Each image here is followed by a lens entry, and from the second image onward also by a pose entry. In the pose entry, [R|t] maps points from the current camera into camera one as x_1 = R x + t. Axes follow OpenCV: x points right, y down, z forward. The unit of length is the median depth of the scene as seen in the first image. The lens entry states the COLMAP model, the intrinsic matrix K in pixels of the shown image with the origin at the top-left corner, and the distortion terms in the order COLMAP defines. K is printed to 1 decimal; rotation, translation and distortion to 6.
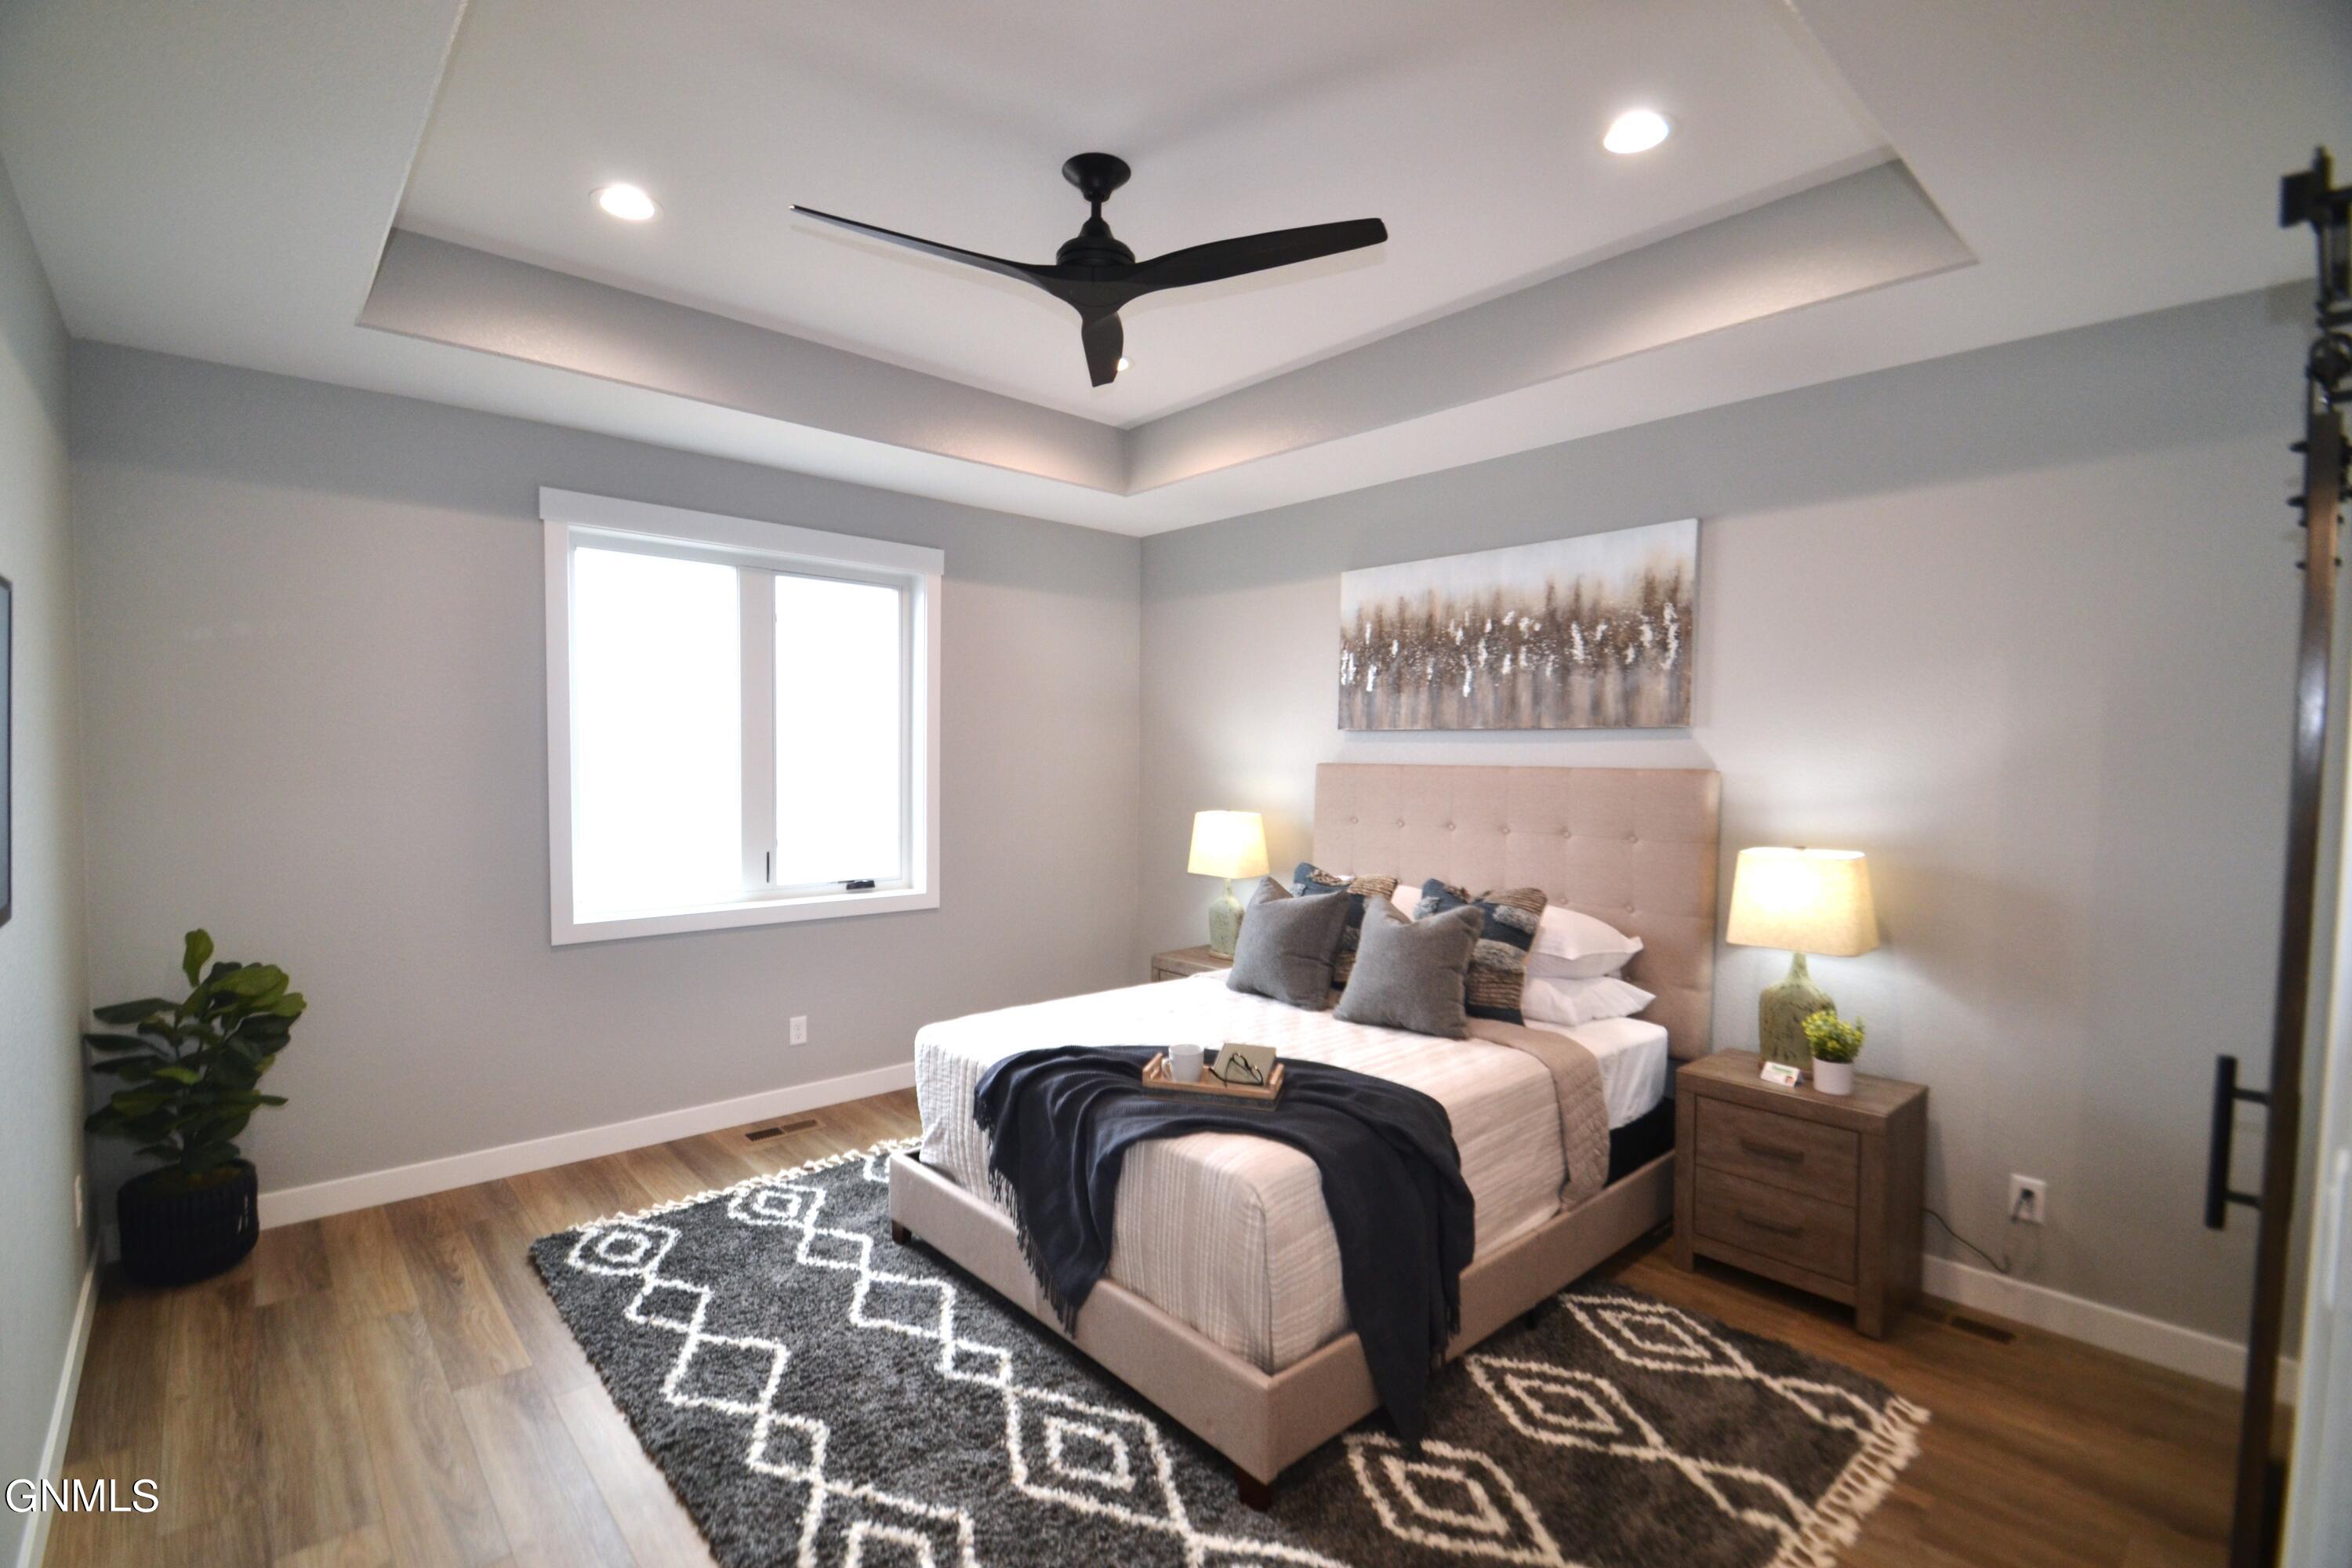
lens RADIAL K [[1052.5, 0, 1144.1], [0, 1052.5, 800.3], [0, 0, 1]] dist [0.010816, -0.015512]
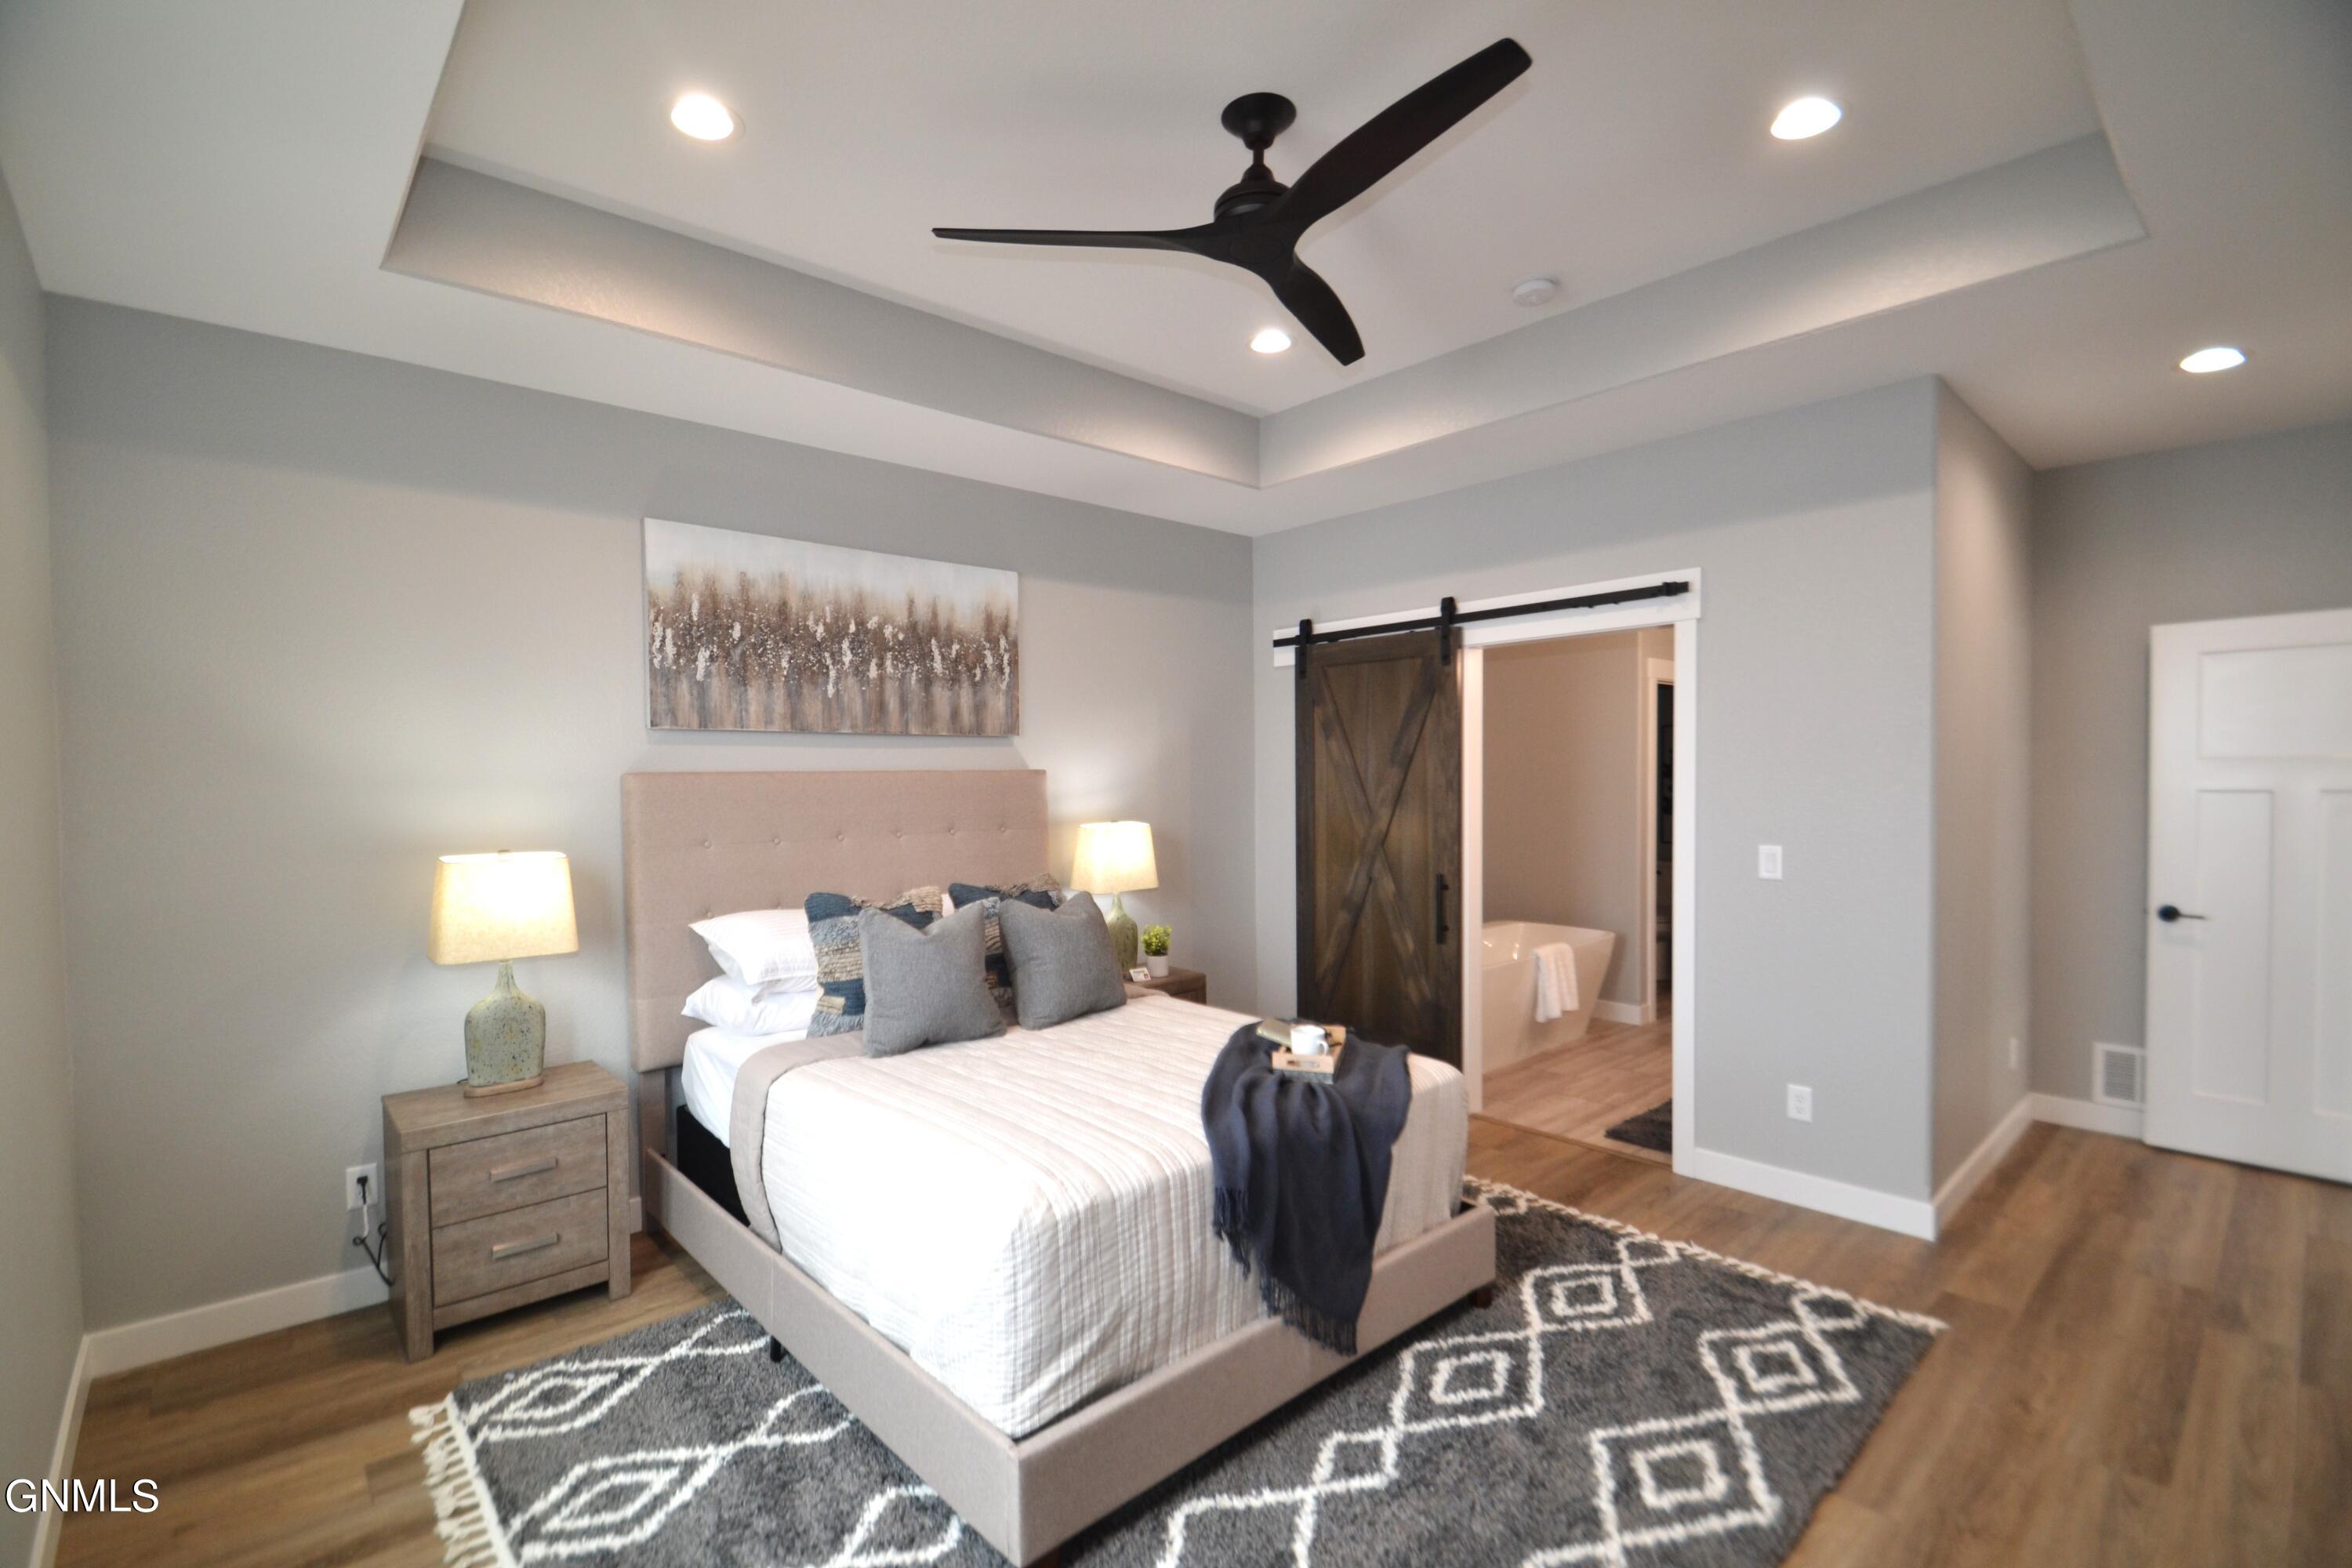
lens RADIAL K [[1052.5, 0, 1144.1], [0, 1052.5, 800.3], [0, 0, 1]] dist [0.010816, -0.015512]
pose [[-0.008945, -0.033972, 0.999383, -0.667288], [0.054836, 0.997902, 0.034413, -0.025635], [-0.998455, 0.055110, -0.007063, 0.771921]]
